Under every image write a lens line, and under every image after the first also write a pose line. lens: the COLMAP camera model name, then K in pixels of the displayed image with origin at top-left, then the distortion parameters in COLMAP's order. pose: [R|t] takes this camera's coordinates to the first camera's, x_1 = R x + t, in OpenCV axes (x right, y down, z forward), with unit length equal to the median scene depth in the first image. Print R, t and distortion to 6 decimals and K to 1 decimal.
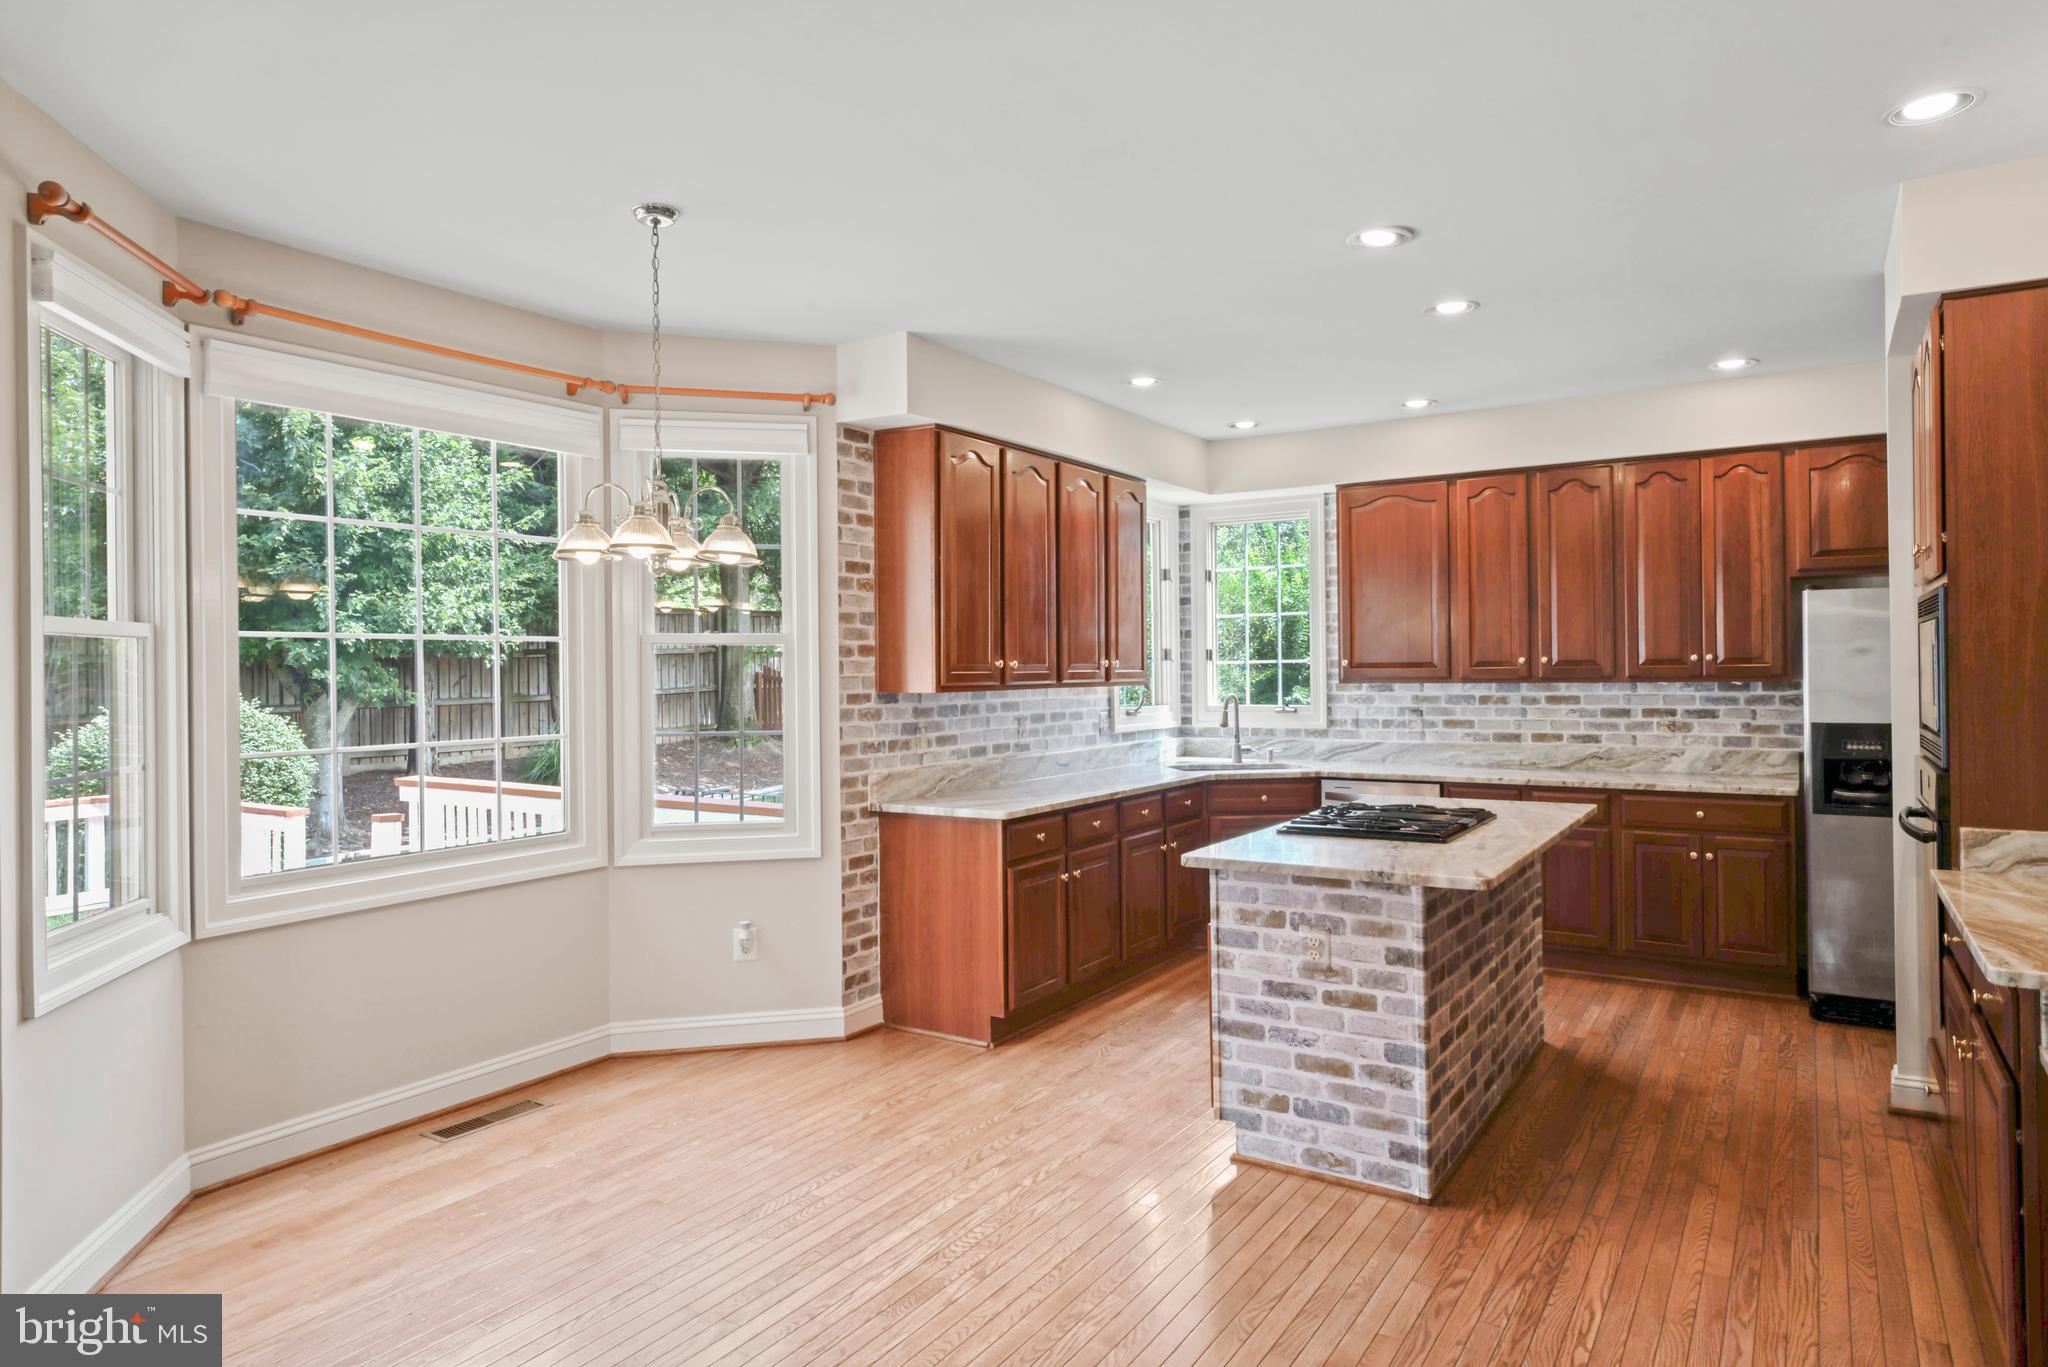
lens RADIAL K [[1220.7, 0, 1029.3], [0, 1220.7, 664.1], [0, 0, 1]] dist [0.011193, 0.000462]
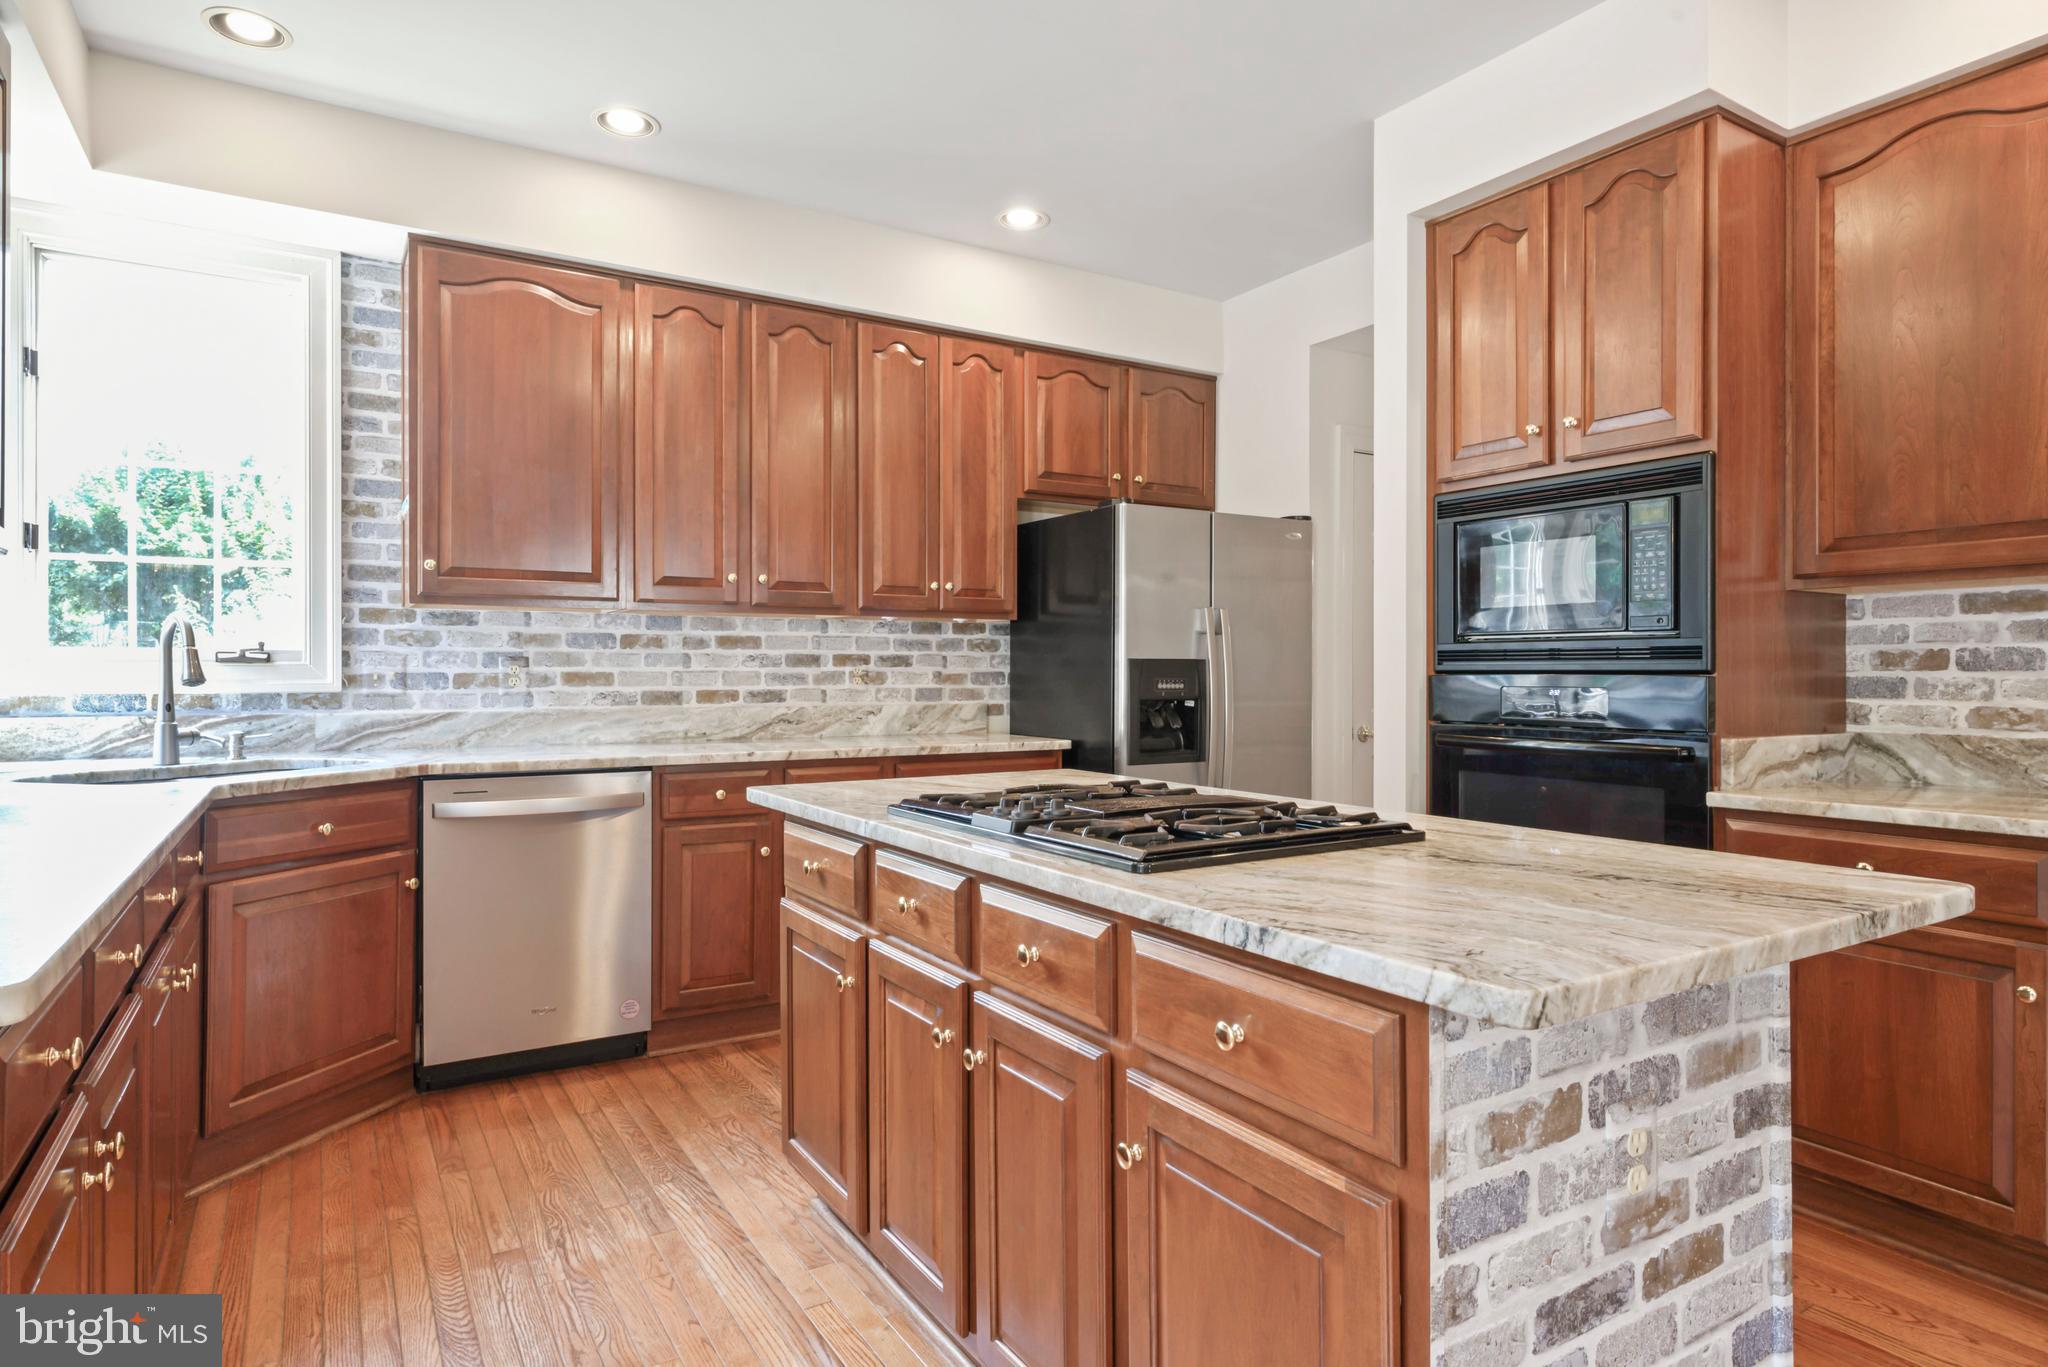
lens RADIAL K [[1149.3, 0, 1036.3], [0, 1149.3, 676.5], [0, 0, 1]] dist [0.016912, -0.000458]
pose [[0.435818, 0.006558, 0.900011, -0.094511], [-0.008761, 0.999957, -0.003043, 0.053723], [-0.899992, -0.006559, 0.435857, 0.602219]]
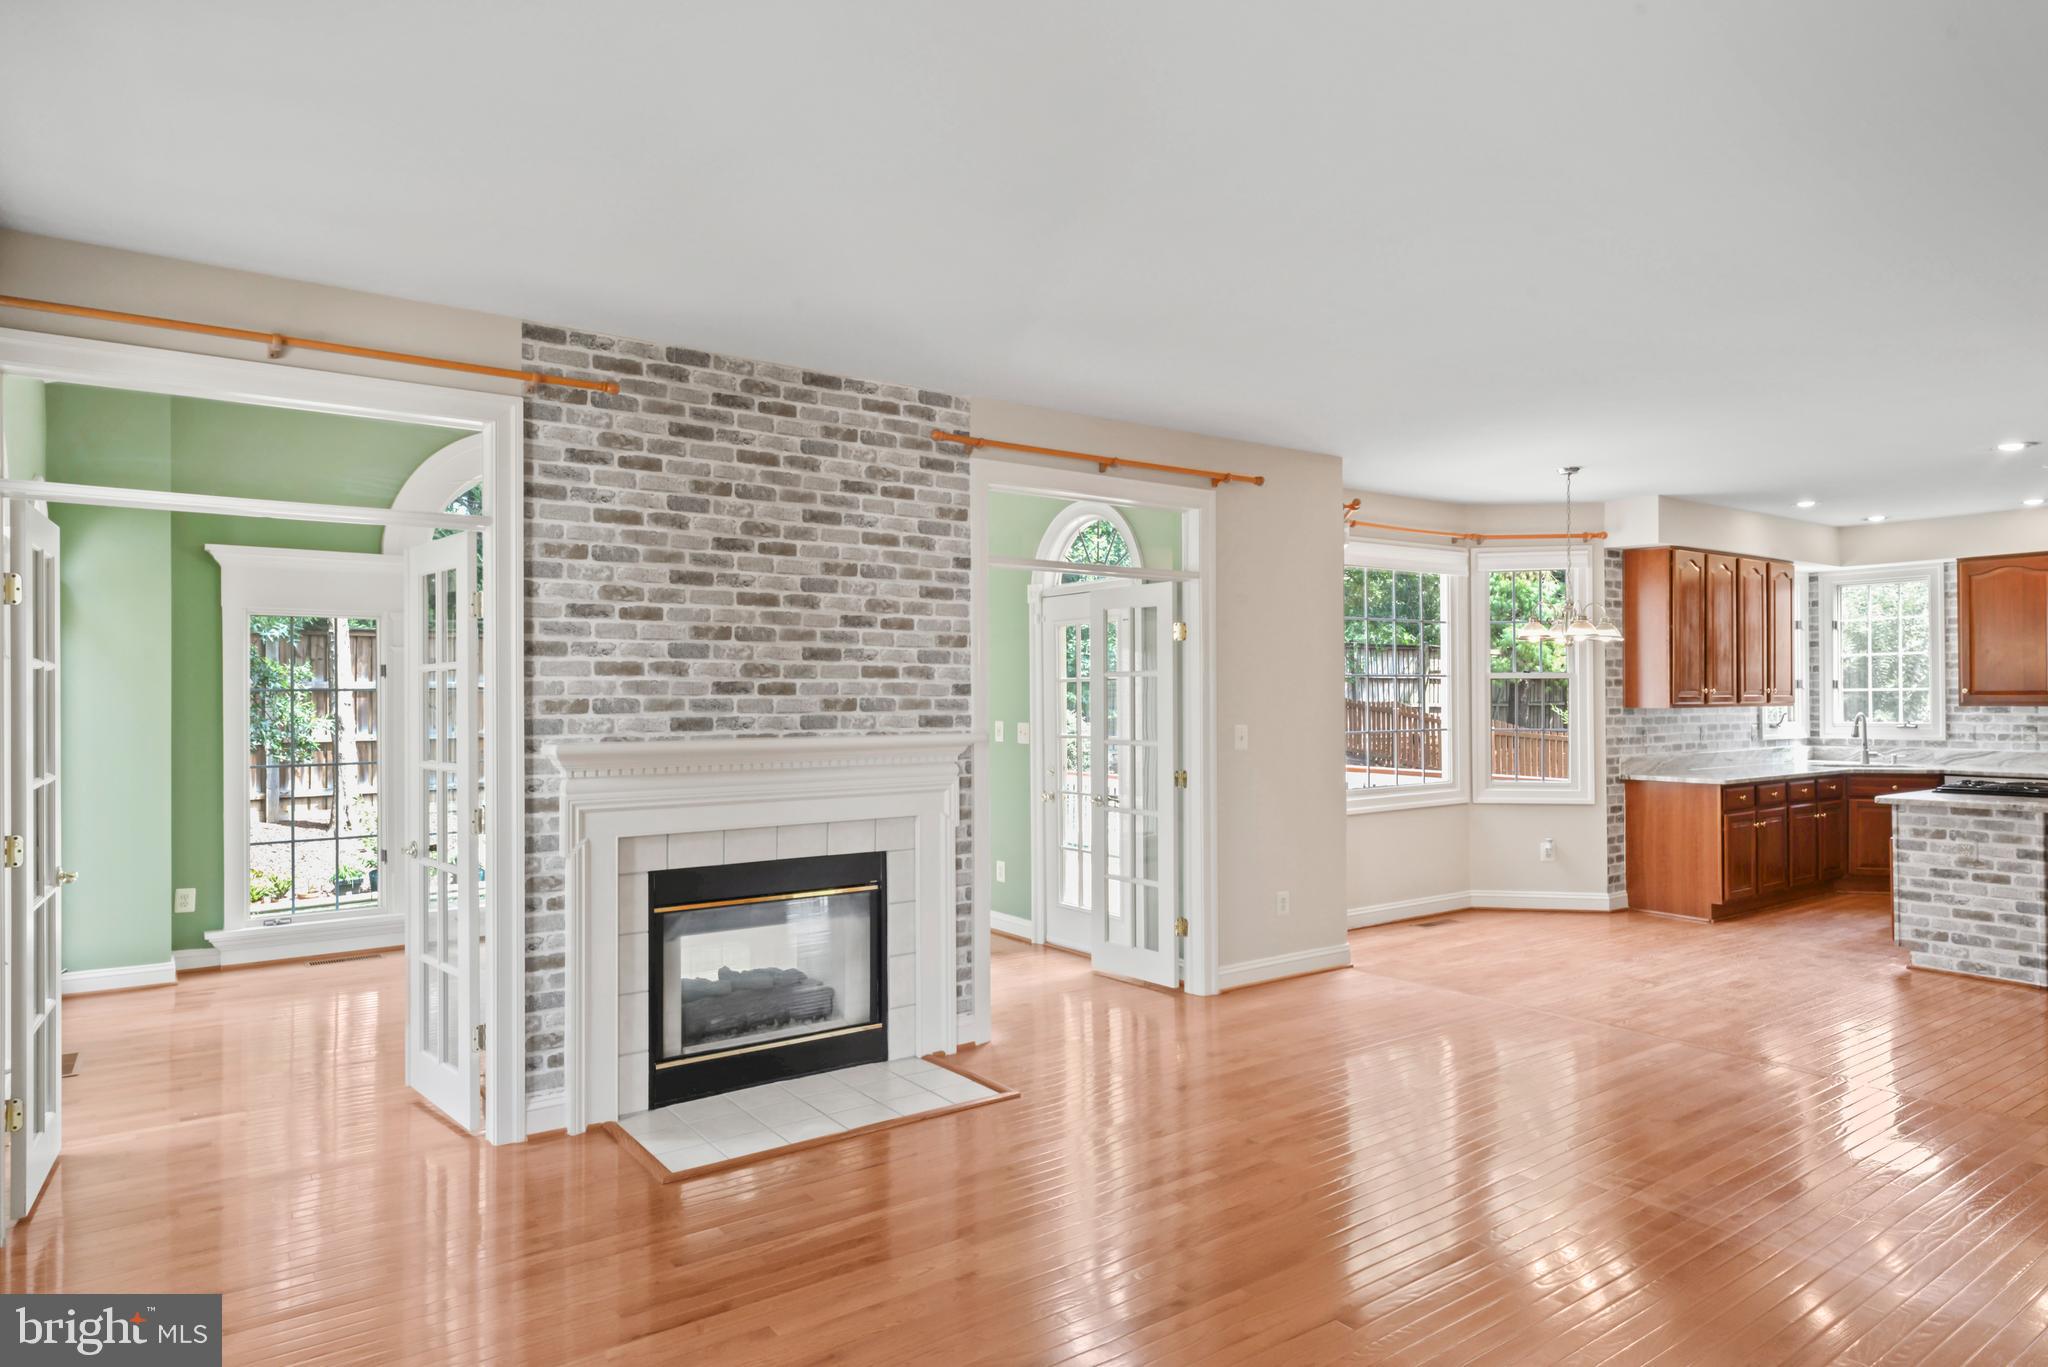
lens RADIAL K [[1185.4, 0, 1020.0], [0, 1185.4, 690.1], [0, 0, 1]] dist [0.009807, -0.002783]
pose [[0.925461, 0.002870, -0.378831, -0.233581], [-0.002614, 0.999996, 0.001192, -0.000584], [0.378833, -0.000113, 0.925465, -0.684685]]
